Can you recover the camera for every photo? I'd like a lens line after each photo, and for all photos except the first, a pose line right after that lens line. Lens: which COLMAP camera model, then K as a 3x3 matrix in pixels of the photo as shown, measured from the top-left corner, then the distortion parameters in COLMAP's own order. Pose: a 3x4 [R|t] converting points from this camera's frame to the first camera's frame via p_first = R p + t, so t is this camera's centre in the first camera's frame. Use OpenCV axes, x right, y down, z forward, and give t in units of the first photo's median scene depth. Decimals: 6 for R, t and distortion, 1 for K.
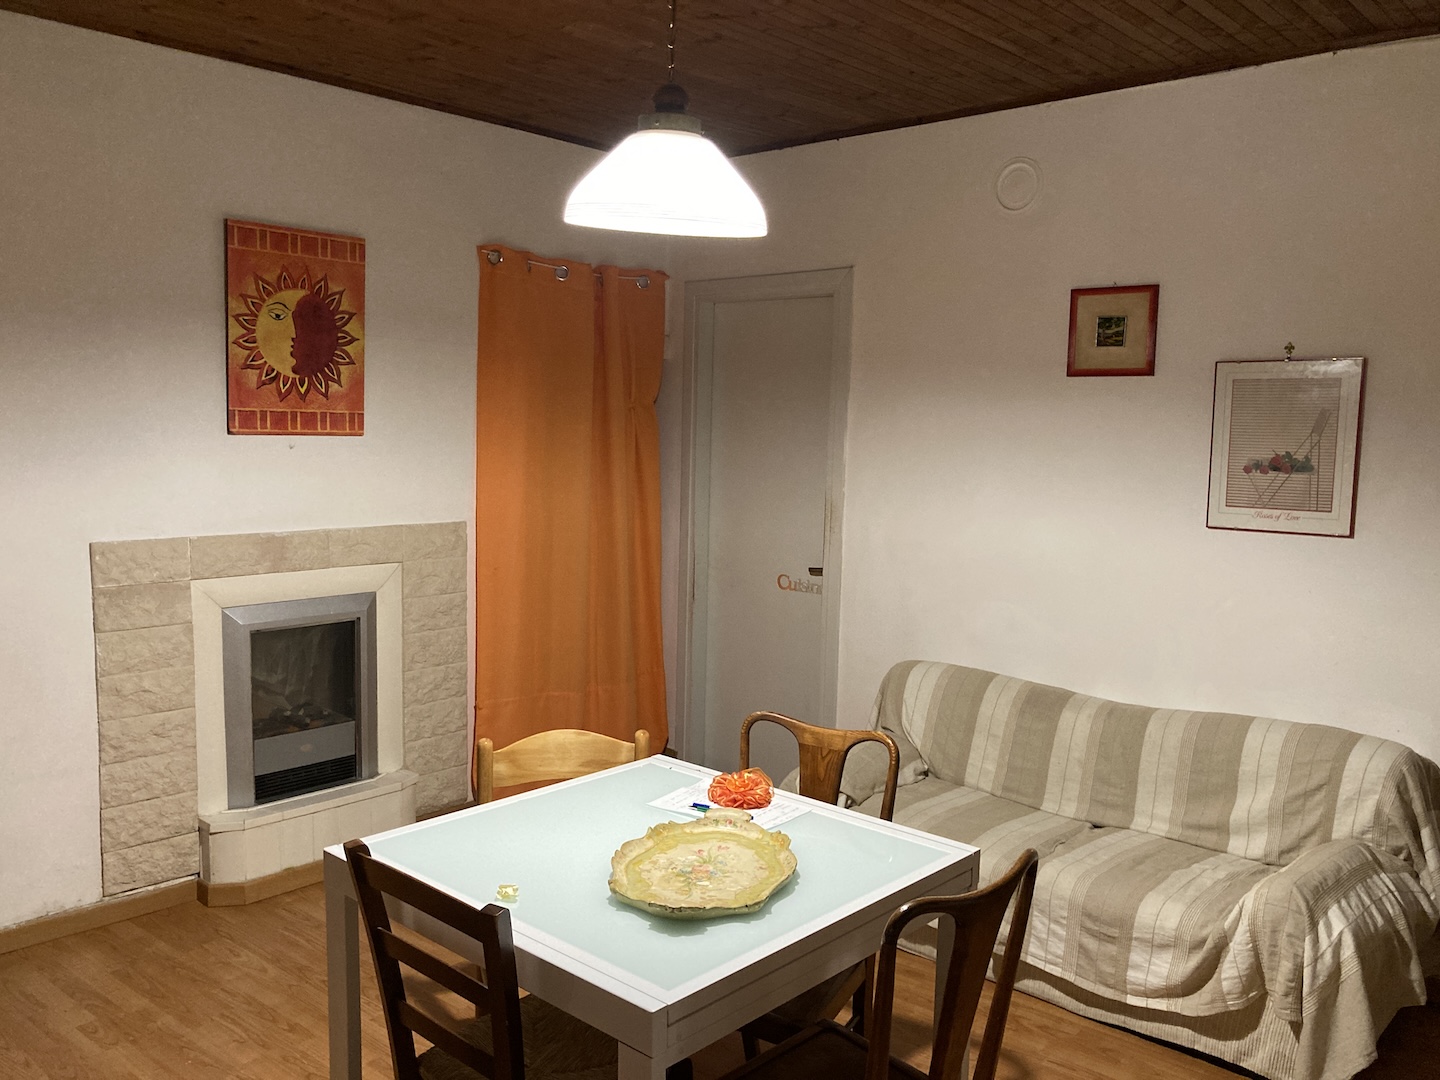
lens RADIAL K [[1193.8, 0, 721.5], [0, 1193.8, 529.0], [0, 0, 1]] dist [0.016091, 0.004619]
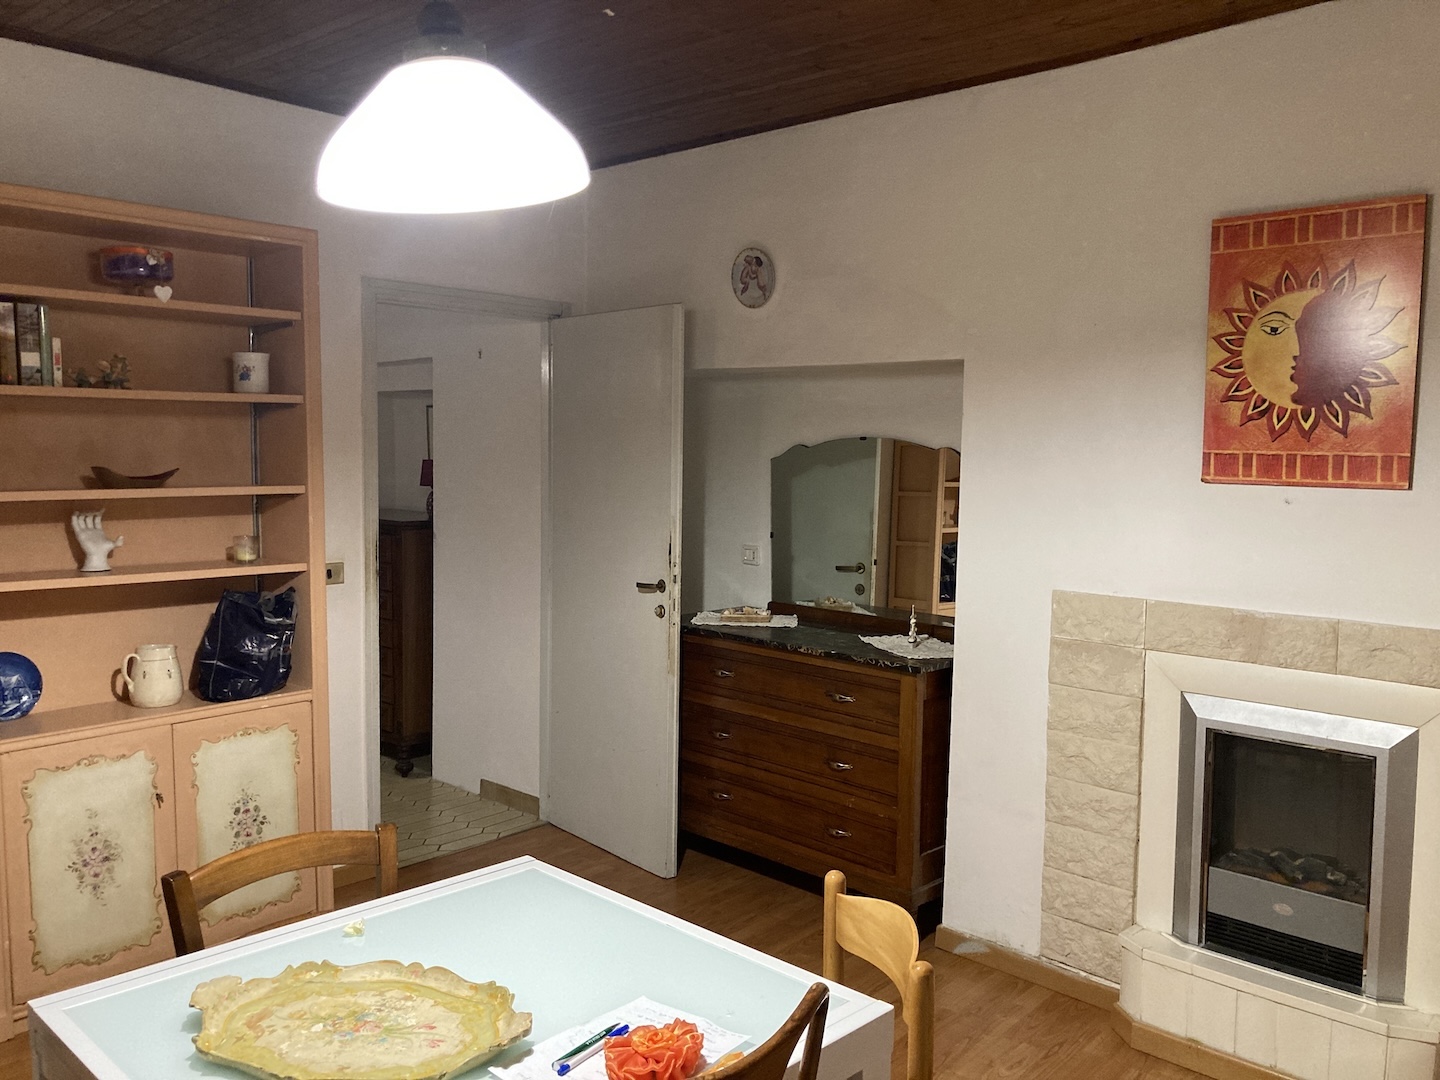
lens RADIAL K [[1168.7, 0, 720.0], [0, 1168.7, 540.0], [0, 0, 1]] dist [0.075805, -0.140964]
pose [[-0.034358, 0.055137, -0.997888, 0.402087], [-0.107987, 0.992426, 0.058553, -0.051253], [0.993558, 0.109771, -0.028144, 0.690467]]
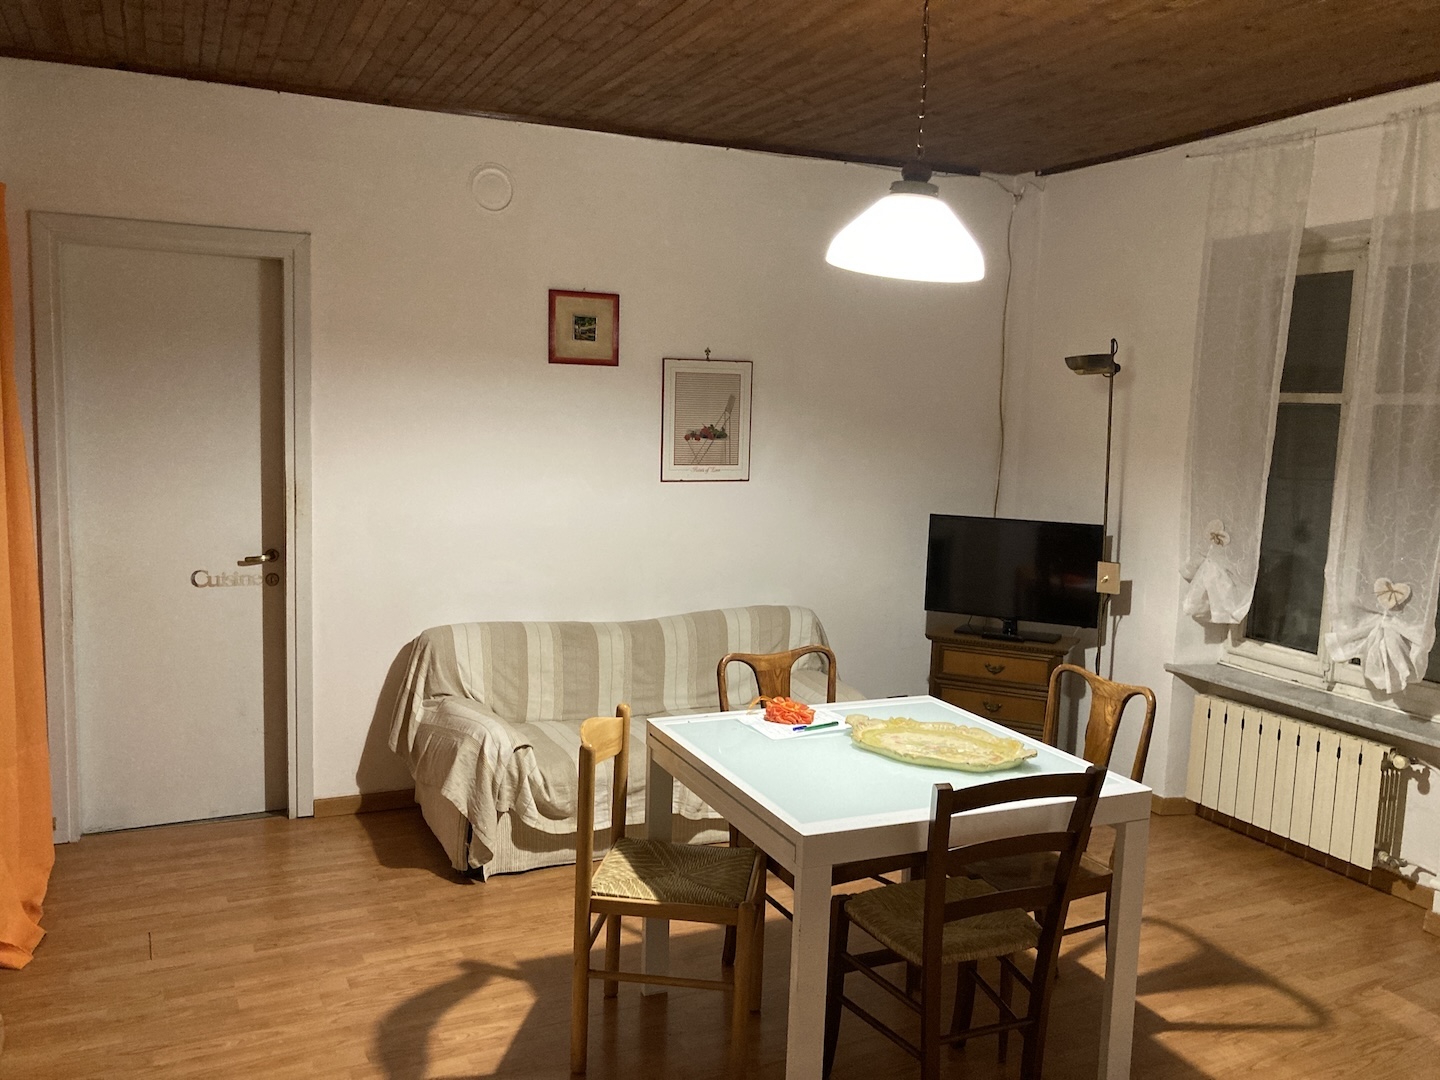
lens RADIAL K [[1168.7, 0, 720.0], [0, 1168.7, 540.0], [0, 0, 1]] dist [0.075805, -0.140964]
pose [[0.411995, -0.110196, 0.904498, -0.741031], [0.064599, 0.993695, 0.091638, -0.050208], [-0.908893, 0.020675, 0.416516, 0.376412]]
